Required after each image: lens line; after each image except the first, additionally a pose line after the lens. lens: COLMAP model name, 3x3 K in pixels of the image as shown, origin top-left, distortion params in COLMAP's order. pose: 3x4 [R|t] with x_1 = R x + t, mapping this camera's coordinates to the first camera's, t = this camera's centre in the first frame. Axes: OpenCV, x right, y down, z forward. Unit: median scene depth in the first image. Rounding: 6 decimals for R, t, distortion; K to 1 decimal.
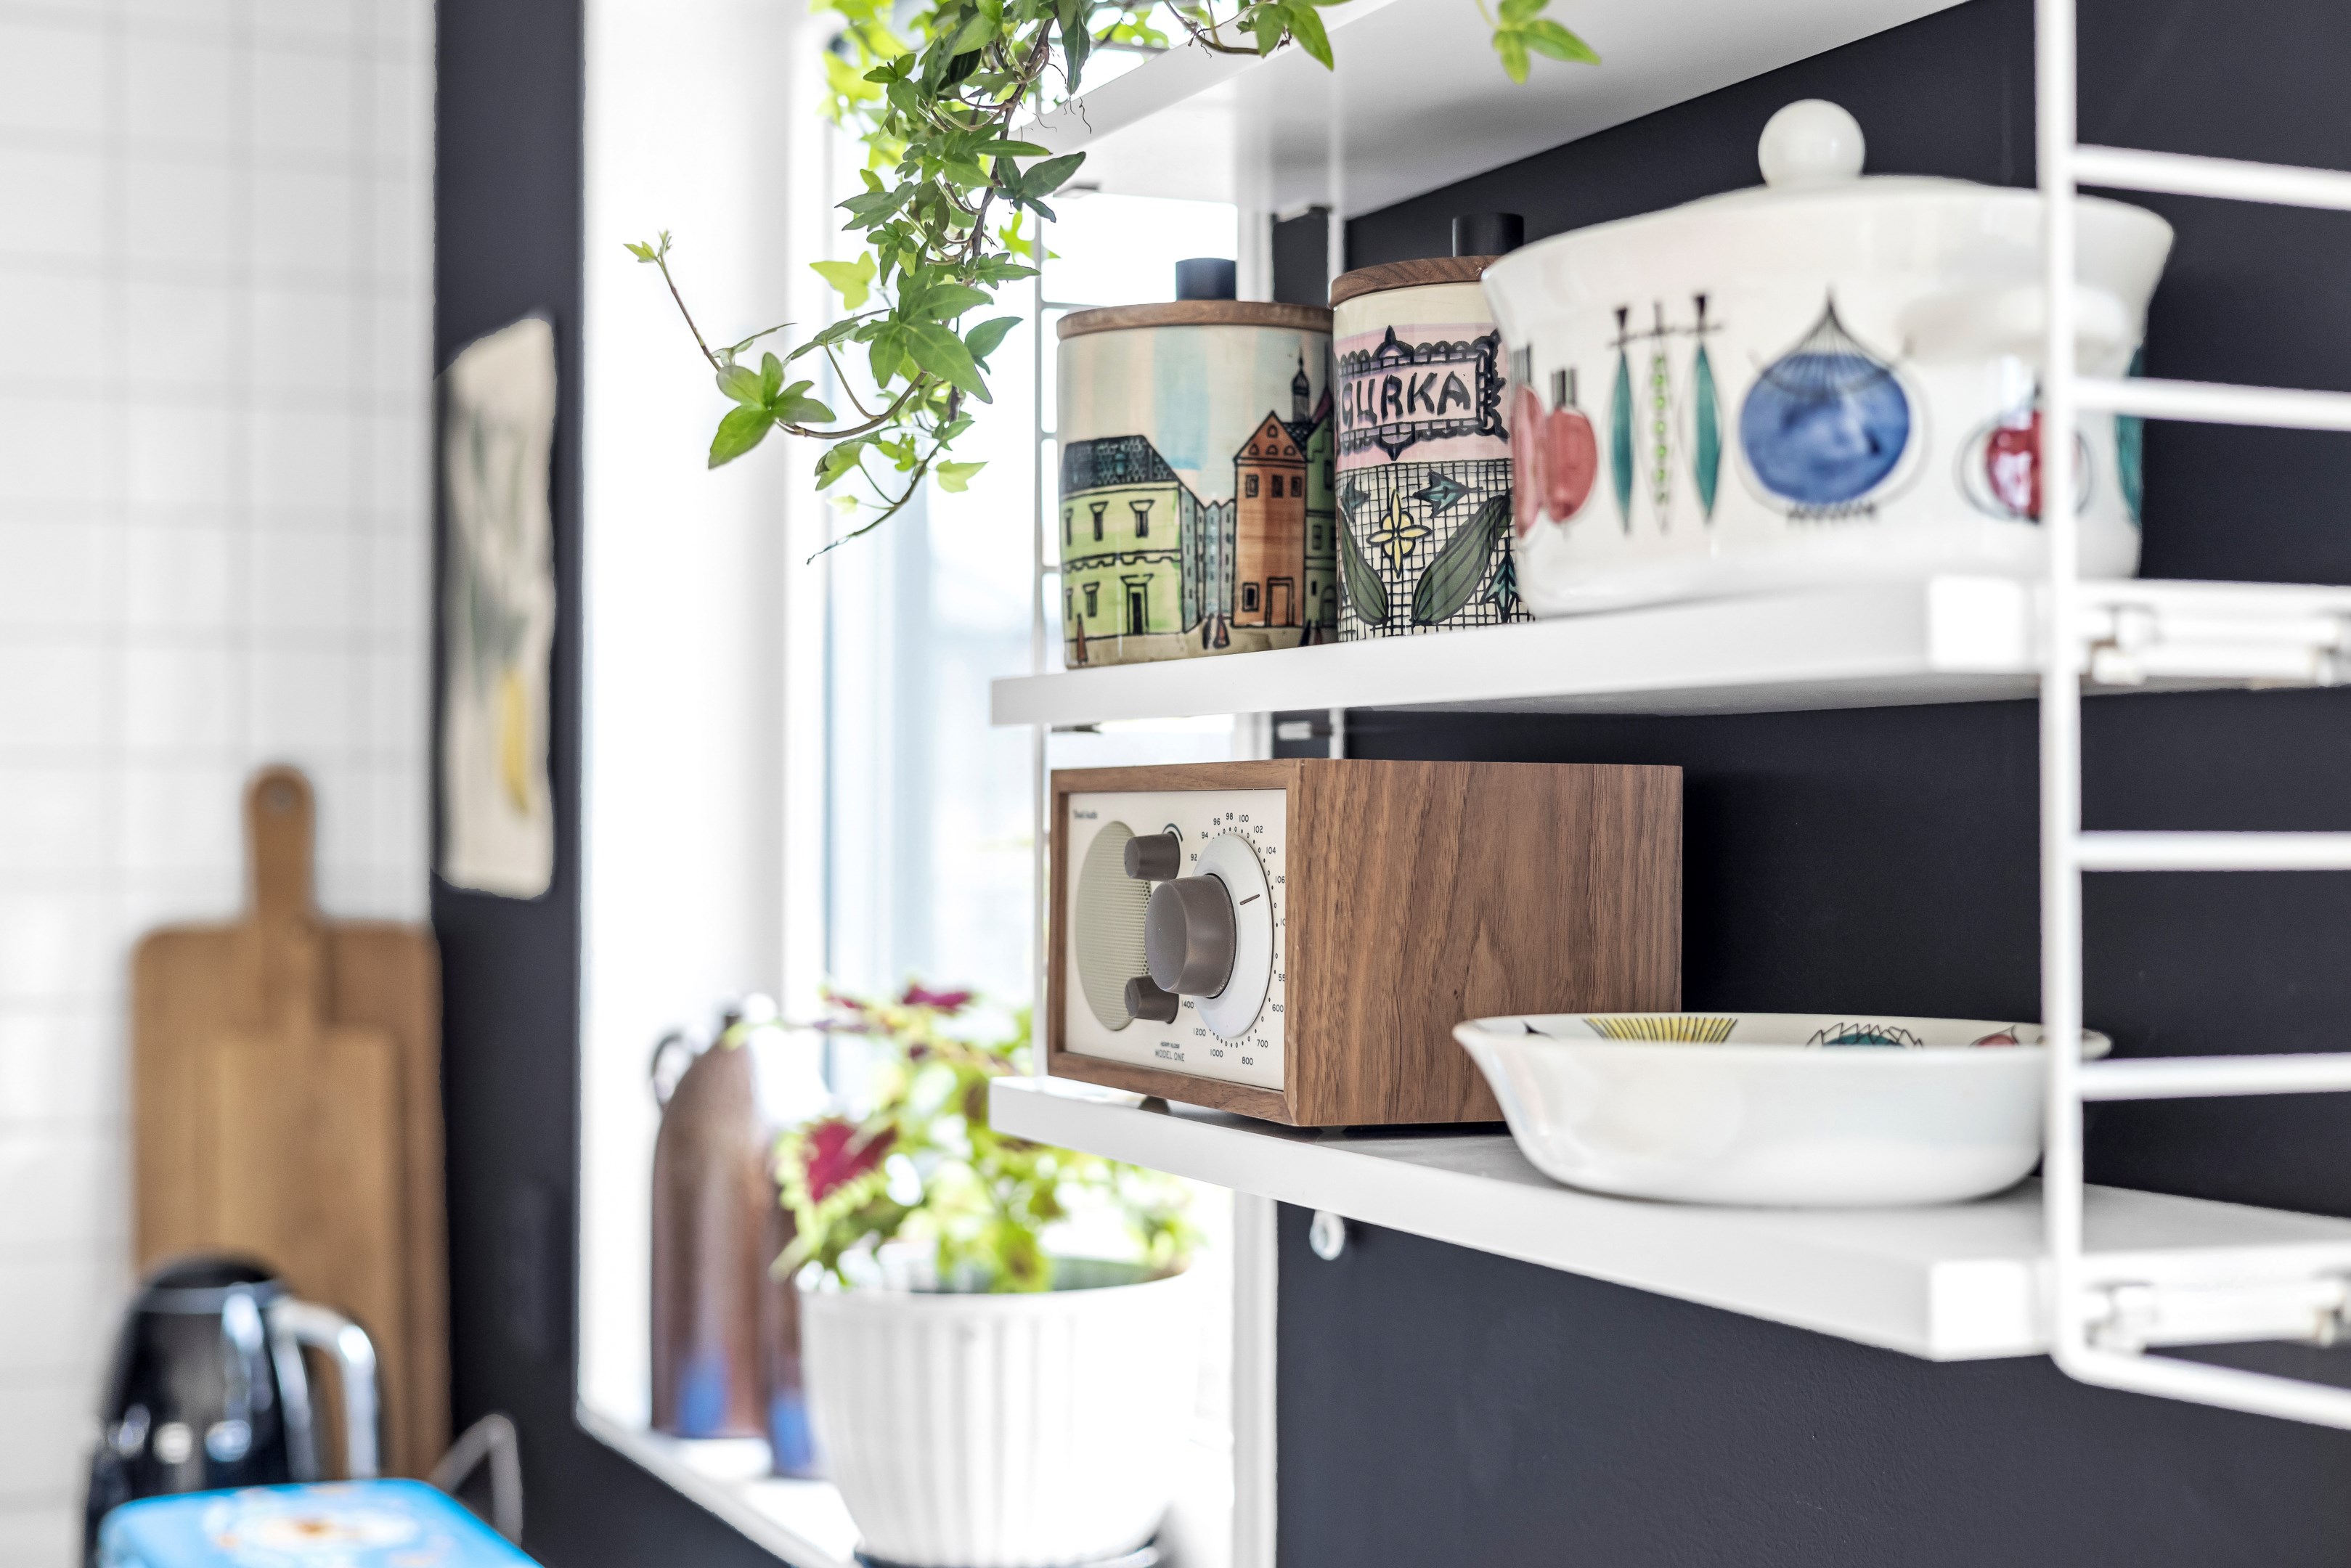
lens RADIAL K [[3374.5, 0, 1173.7], [0, 3374.5, 691.3], [0, 0, 1]] dist [0.012399, 0.025043]
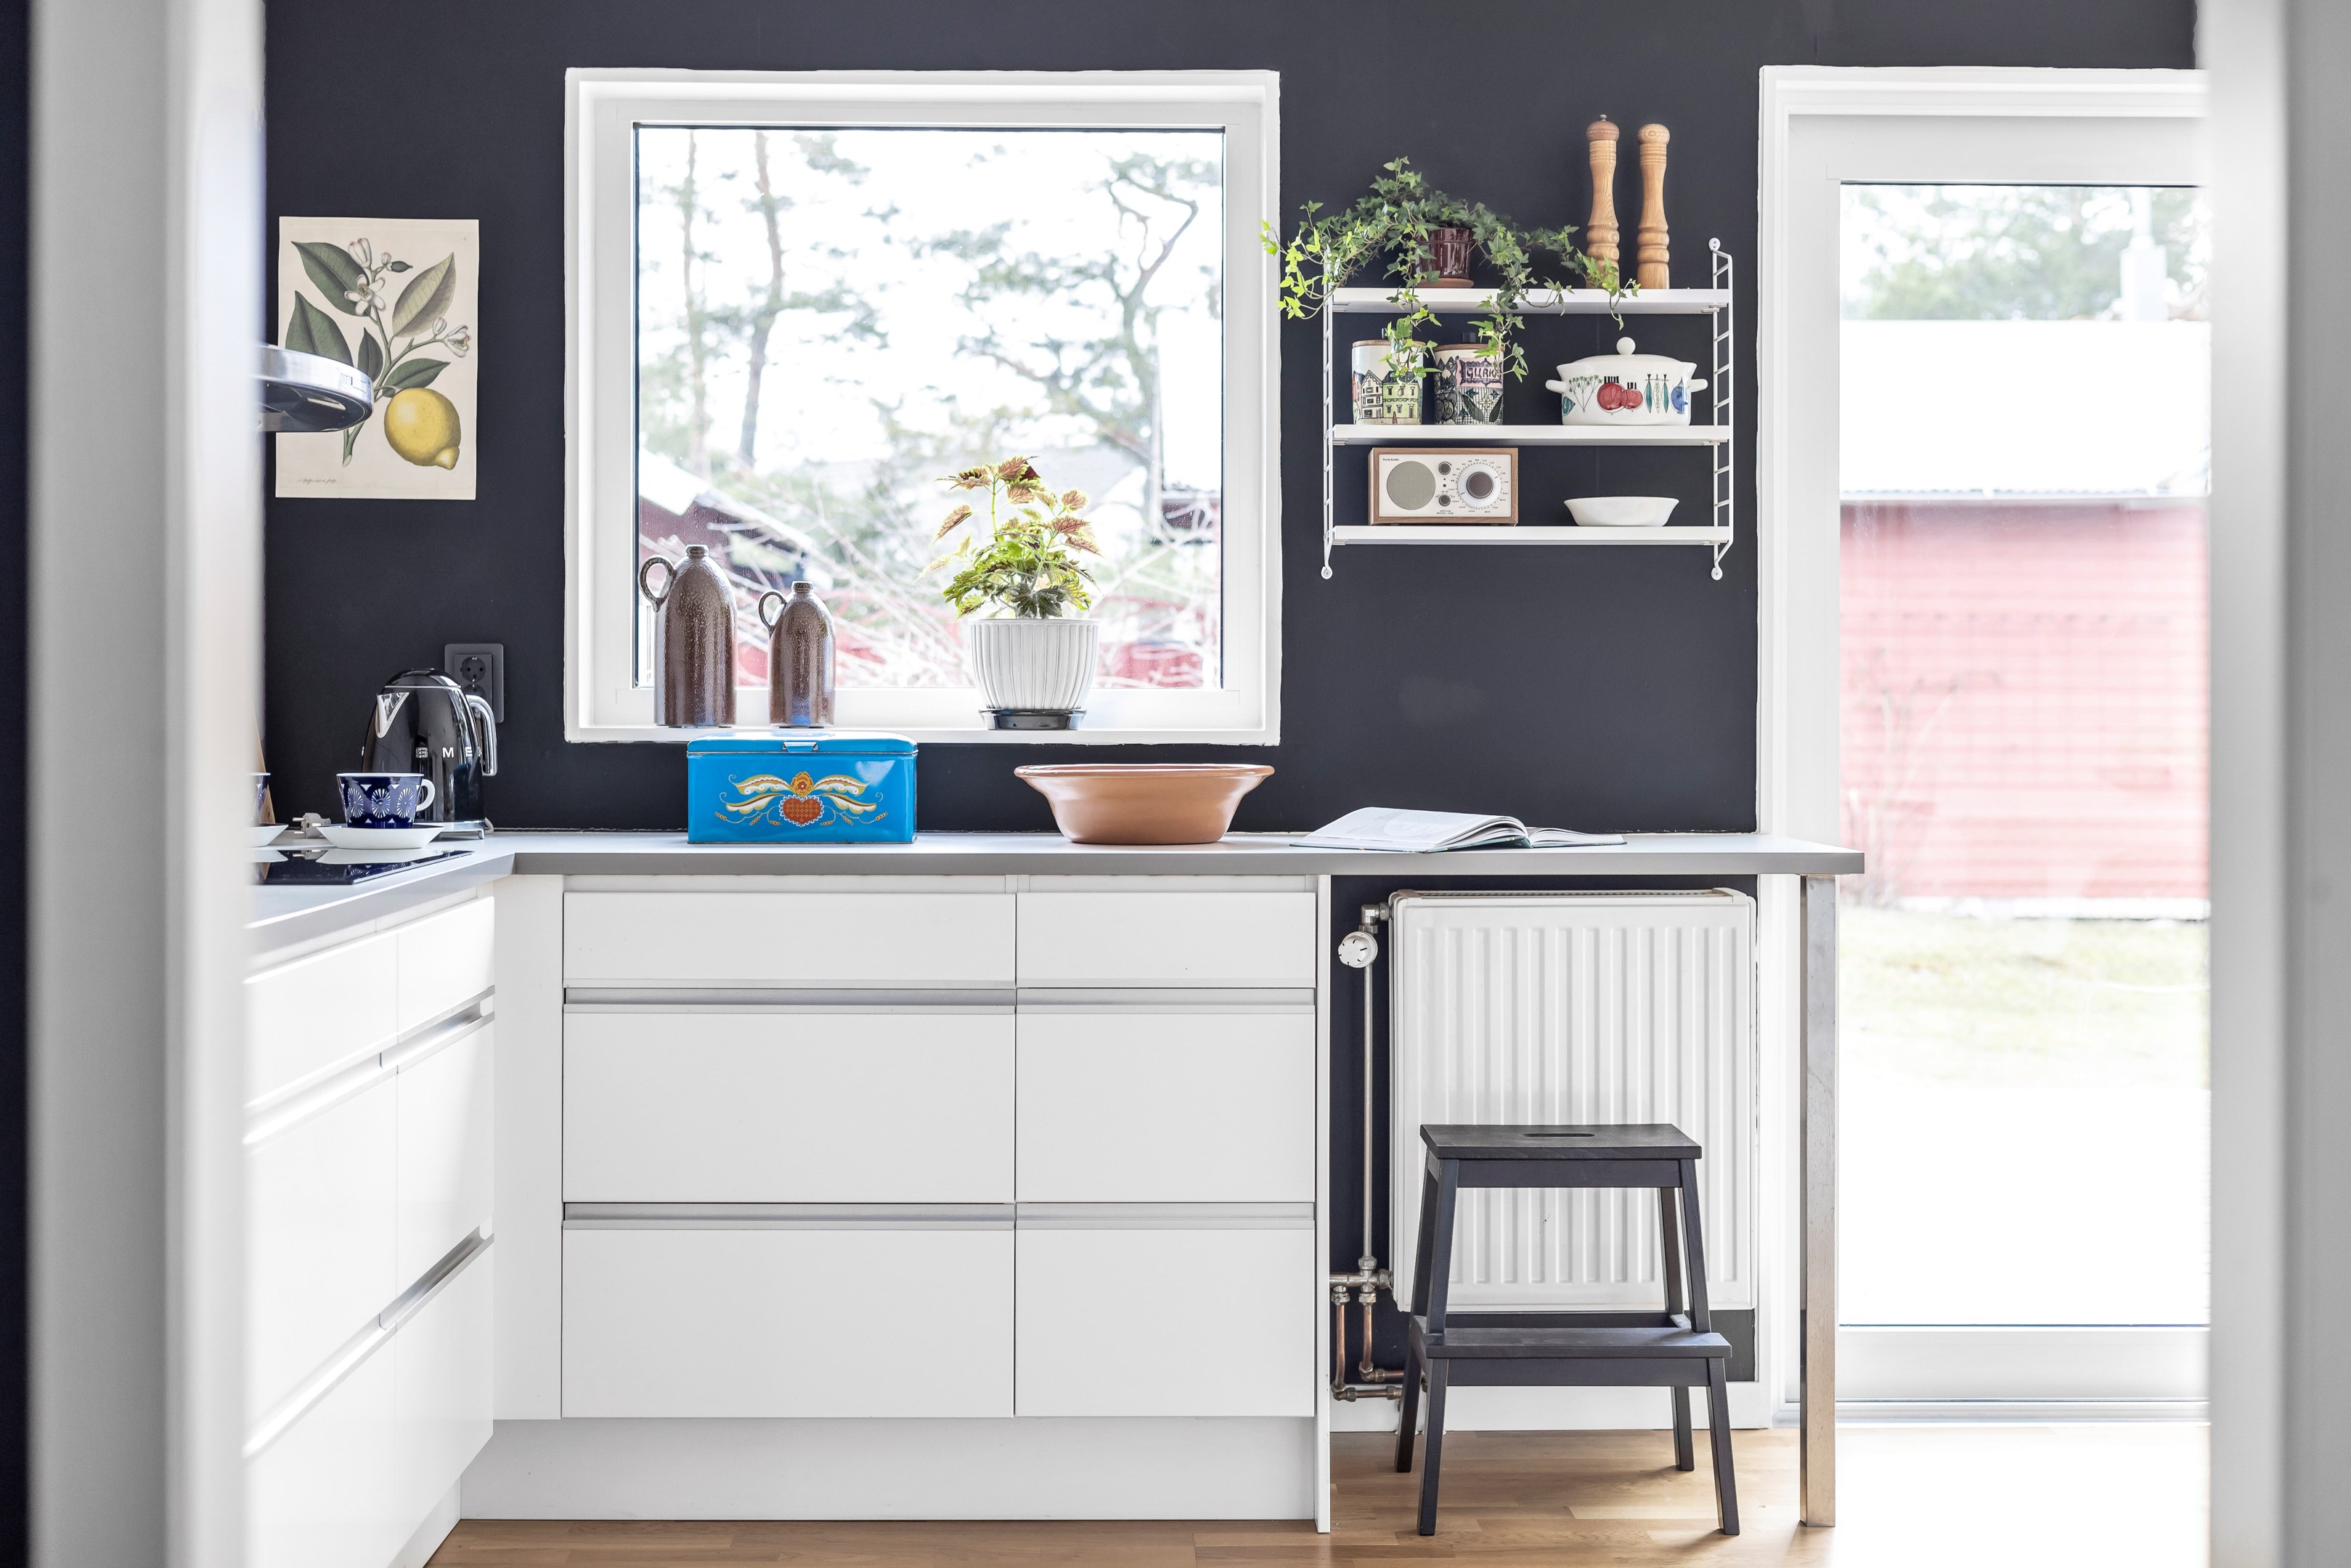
lens RADIAL K [[3374.5, 0, 1173.7], [0, 3374.5, 691.3], [0, 0, 1]] dist [0.012399, 0.025043]
pose [[0.393330, 0.003457, 0.919391, -4.117499], [-0.034746, 0.999334, 0.011107, 0.296649], [-0.918740, -0.036314, 0.393189, -0.430217]]
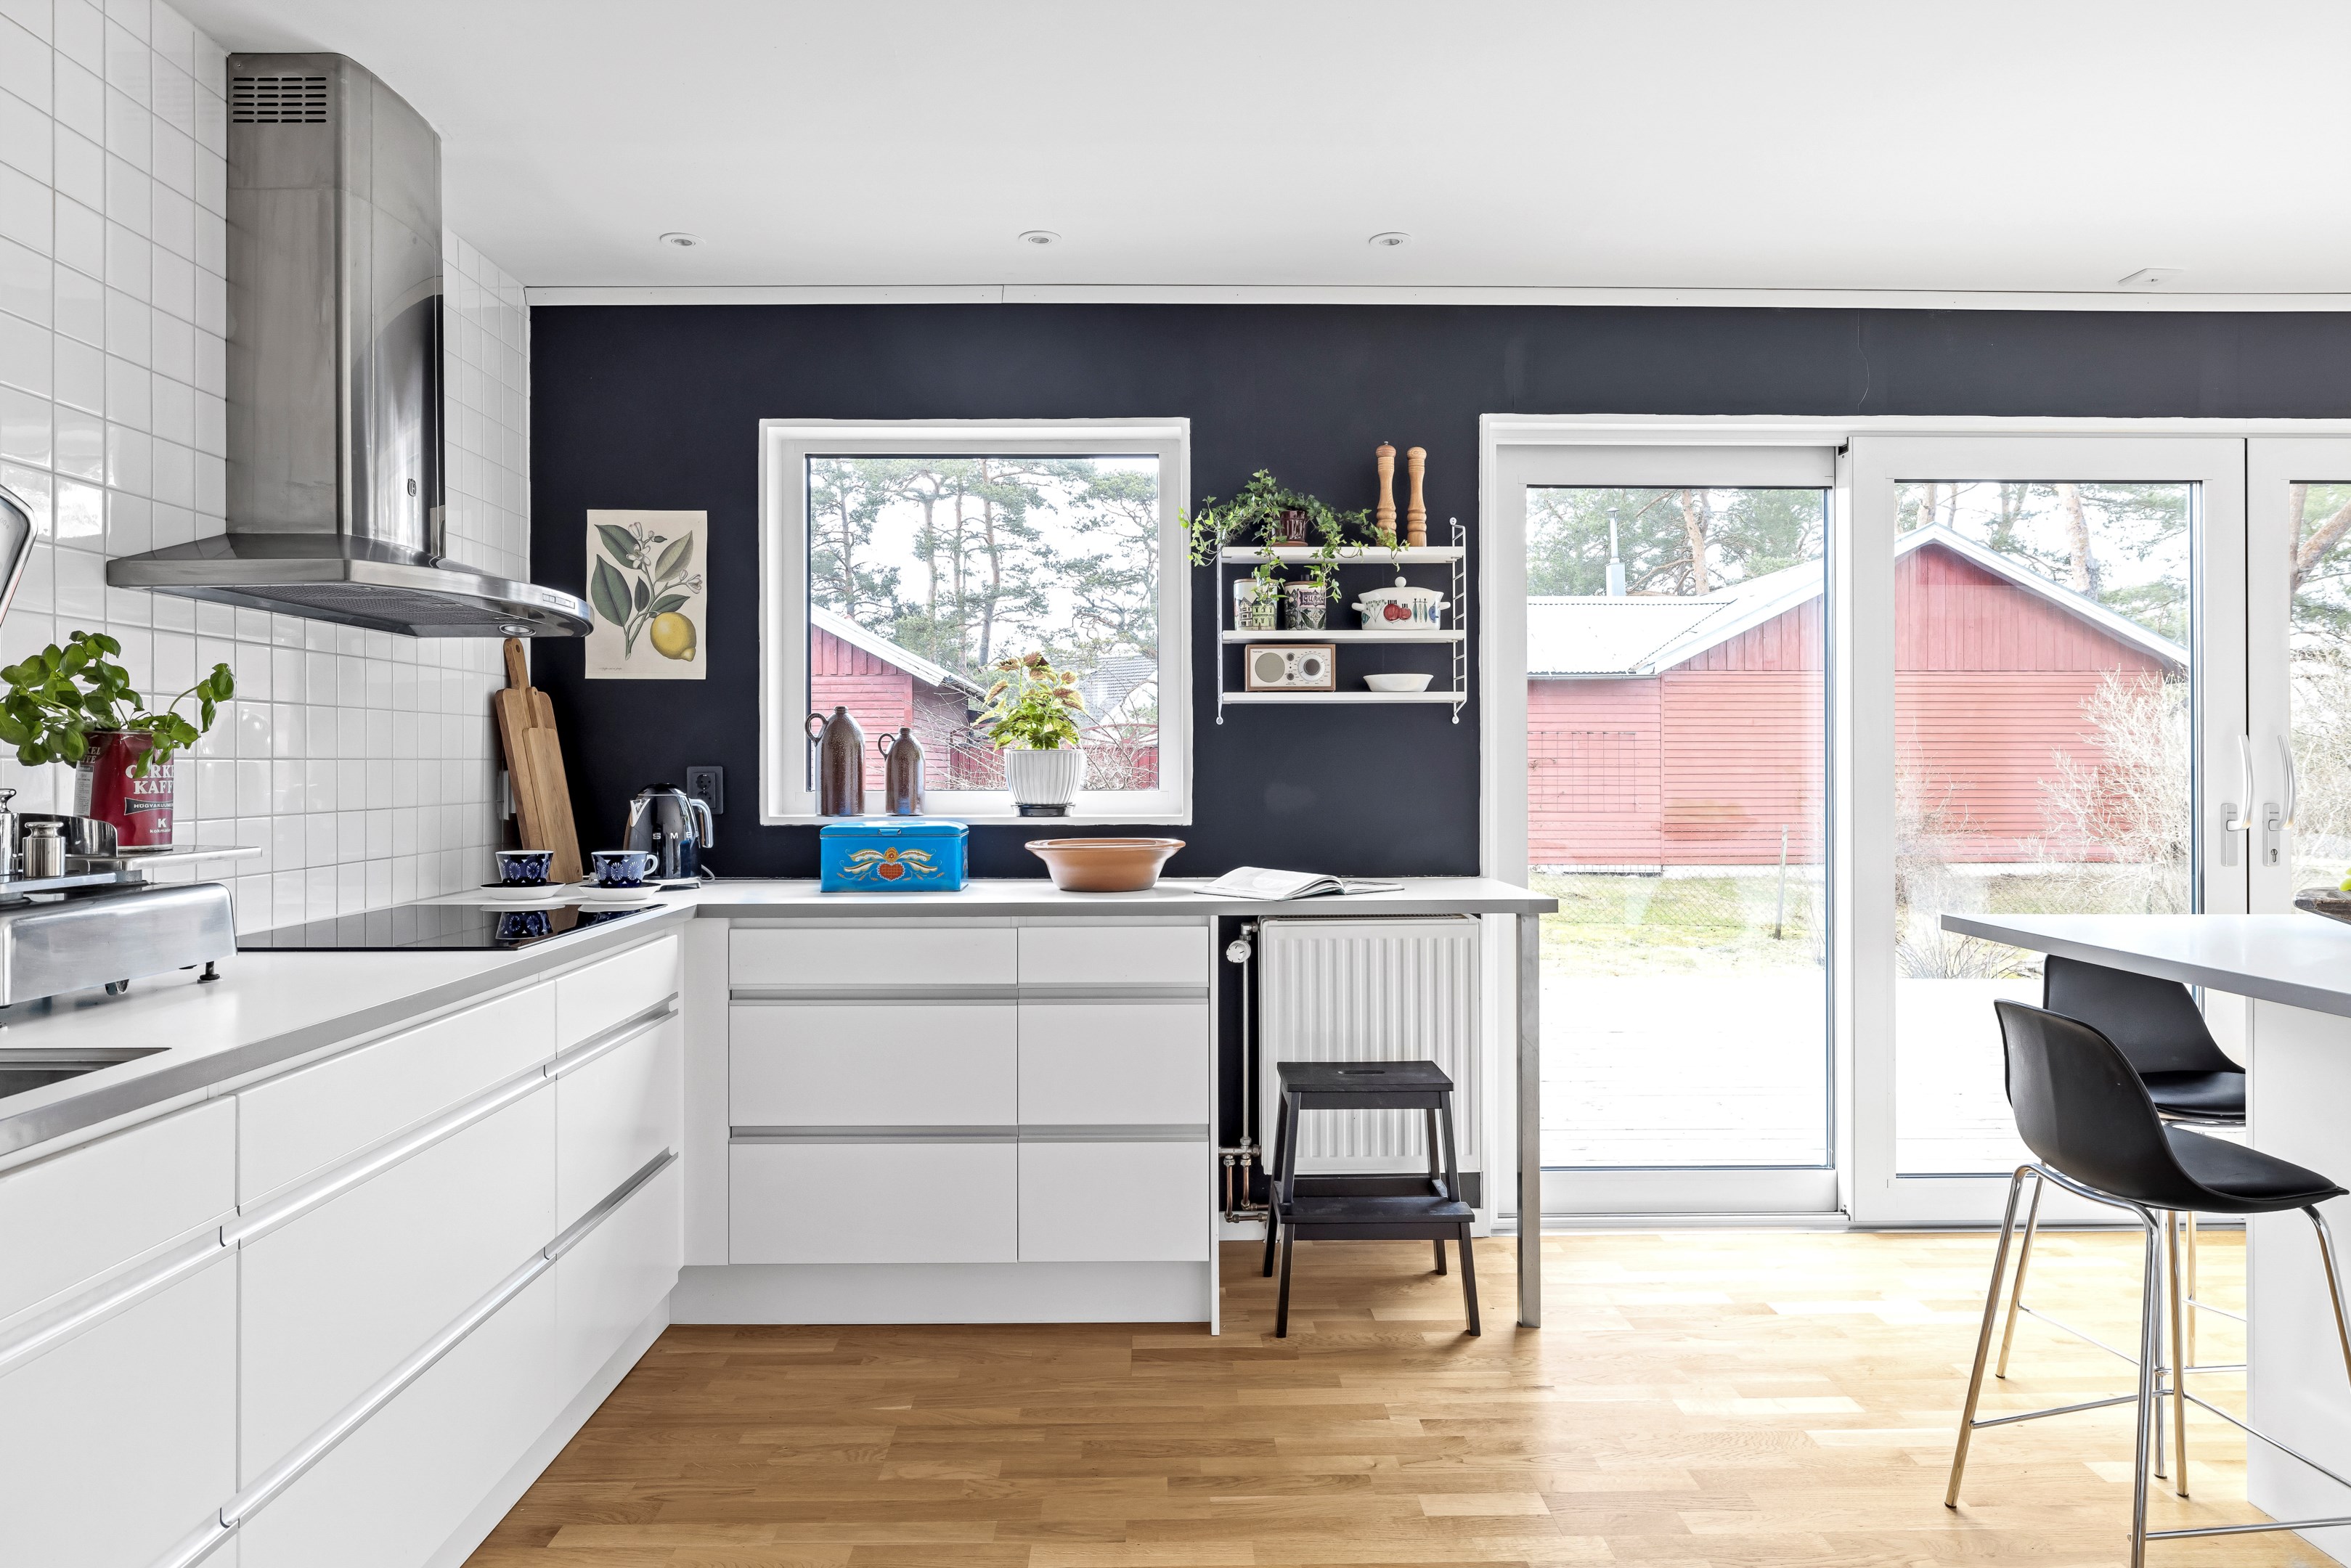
lens RADIAL K [[1426.6, 0, 1172.4], [0, 1426.6, 769.0], [0, 0, 1]] dist [0.000108, 0.000161]
pose [[0.400342, -0.003214, 0.916360, -2.842645], [-0.029591, 0.999427, 0.016432, 0.240065], [-0.915888, -0.033694, 0.400017, -0.014628]]
